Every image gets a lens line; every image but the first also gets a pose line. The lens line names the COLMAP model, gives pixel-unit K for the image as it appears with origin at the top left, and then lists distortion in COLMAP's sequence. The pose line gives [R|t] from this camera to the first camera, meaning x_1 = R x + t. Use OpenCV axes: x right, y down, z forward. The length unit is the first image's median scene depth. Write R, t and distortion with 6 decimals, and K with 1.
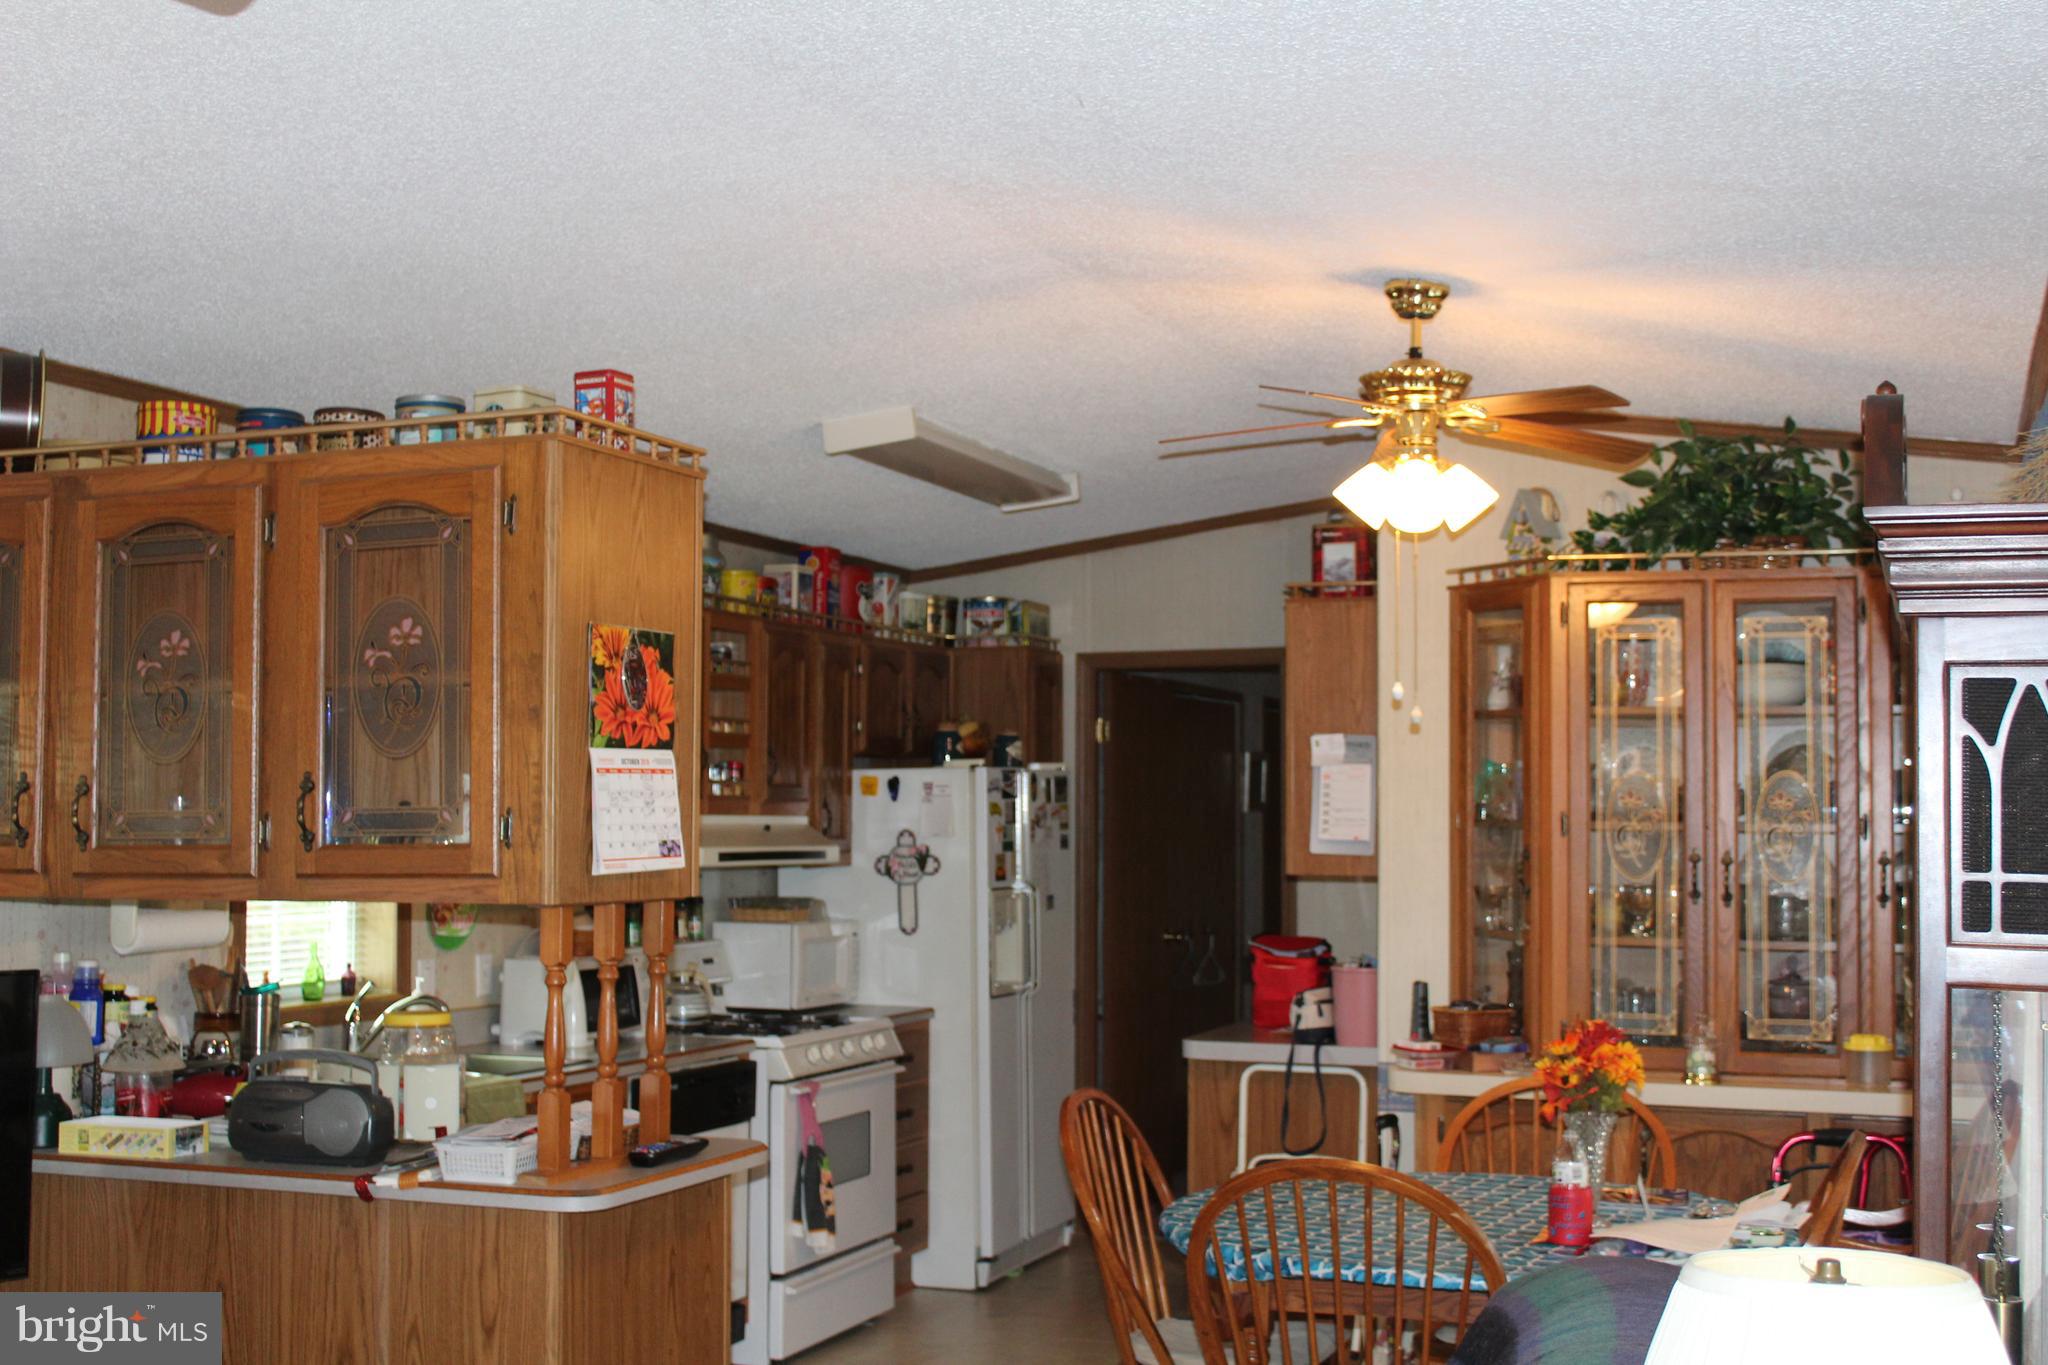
lens RADIAL K [[2432.2, 0, 1022.5], [0, 2432.2, 659.1], [0, 0, 1]] dist [-0.092094, 0.155439]
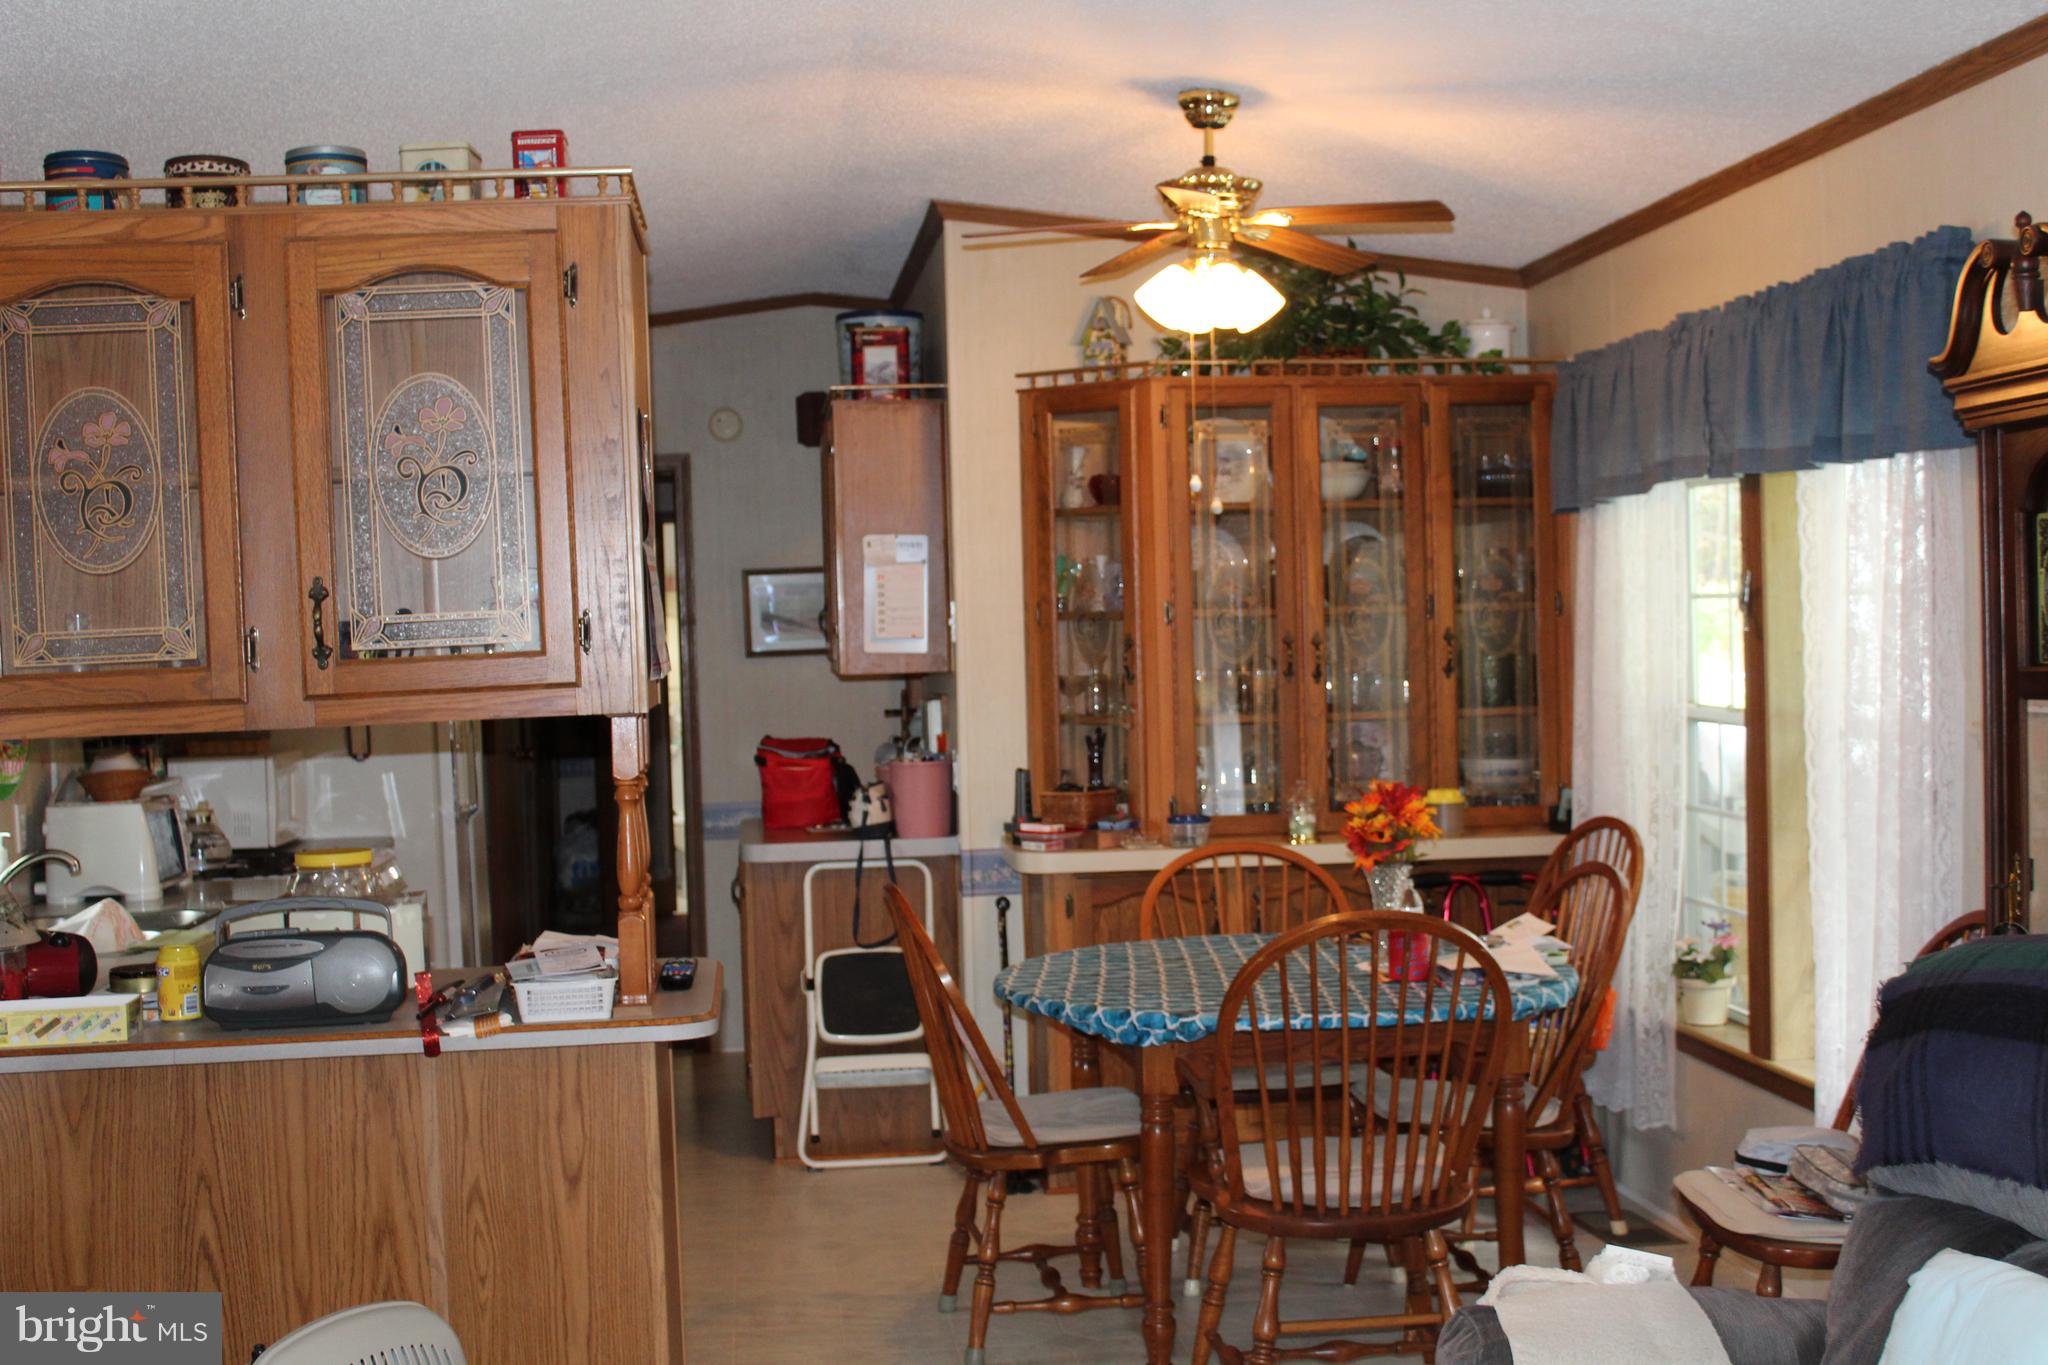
lens RADIAL K [[2432.2, 0, 1022.5], [0, 2432.2, 659.1], [0, 0, 1]] dist [-0.092094, 0.155439]
pose [[0.885440, -0.038057, 0.463194, -0.352969], [0.004555, 0.997304, 0.073233, 0.010095], [-0.464732, -0.062733, 0.883226, 0.086023]]
